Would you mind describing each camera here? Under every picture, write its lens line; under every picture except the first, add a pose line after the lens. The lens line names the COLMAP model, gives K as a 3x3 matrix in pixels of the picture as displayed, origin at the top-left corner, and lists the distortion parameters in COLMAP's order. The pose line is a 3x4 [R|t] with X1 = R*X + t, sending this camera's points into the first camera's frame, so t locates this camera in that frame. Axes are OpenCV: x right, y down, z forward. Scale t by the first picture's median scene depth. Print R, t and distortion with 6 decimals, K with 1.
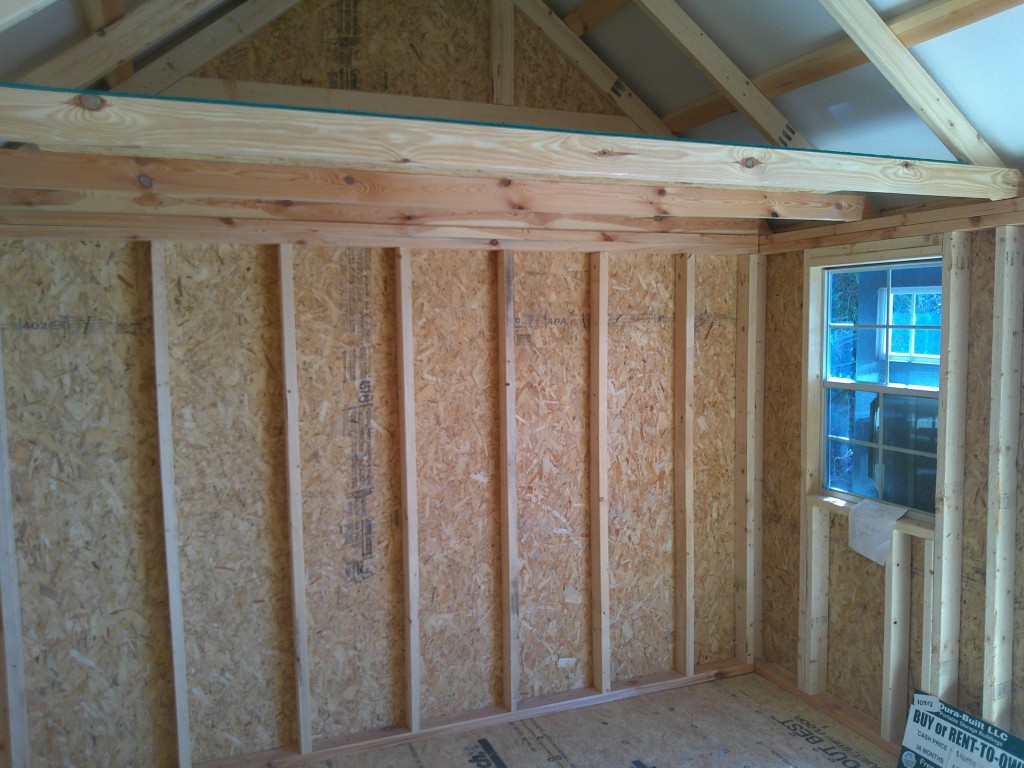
lens RADIAL K [[819.4, 0, 520.2], [0, 819.4, 379.7], [0, 0, 1]] dist [0.055119, -0.071666]
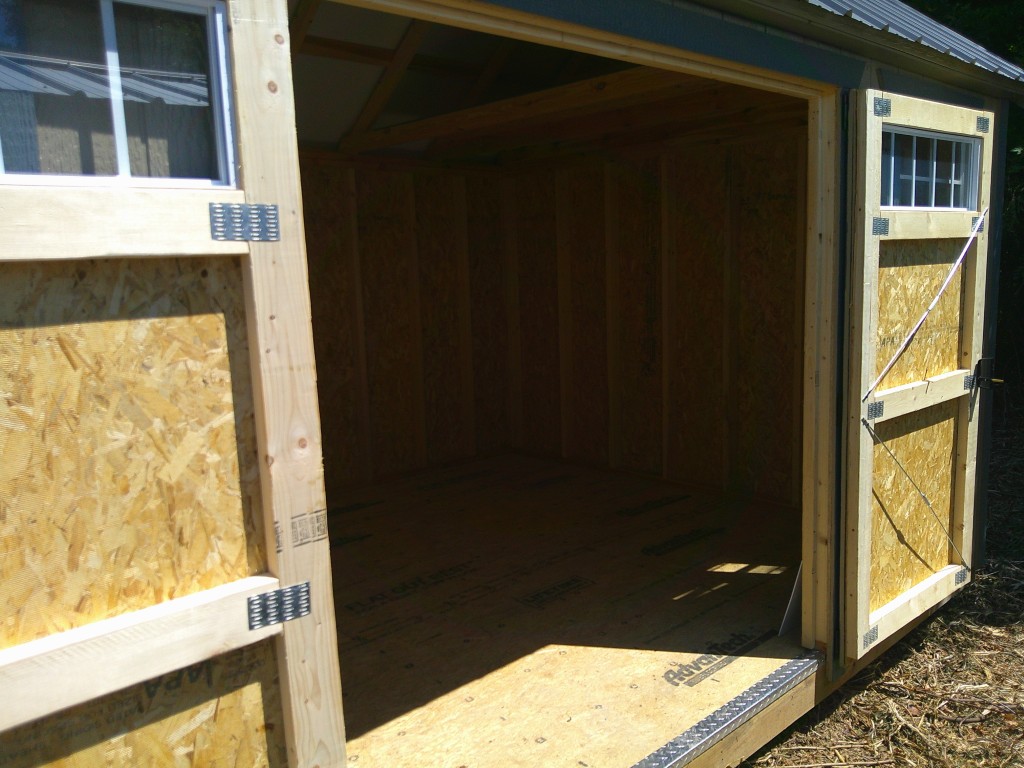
lens RADIAL K [[819.4, 0, 495.9], [0, 819.4, 408.3], [0, 0, 1]] dist [0.055119, -0.071666]
pose [[0.347503, 0.164274, -0.923177, 1.146026], [-0.042219, 0.986277, 0.159610, 0.064454], [0.936728, -0.016490, 0.349670, 0.165601]]
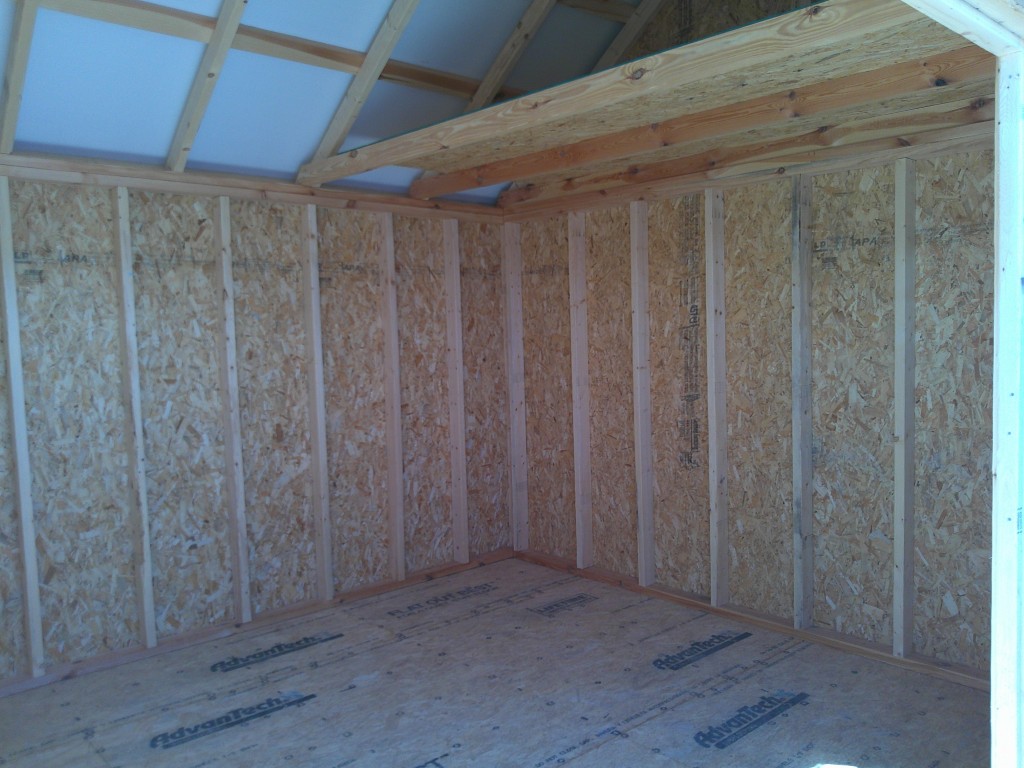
lens RADIAL K [[819.4, 0, 511.2], [0, 819.4, 389.5], [0, 0, 1]] dist [0.055119, -0.071666]
pose [[0.352783, 0.077163, -0.932518, 0.827810], [-0.051279, 0.996691, 0.063074, 0.060376], [0.934299, 0.025567, 0.355573, 0.303411]]
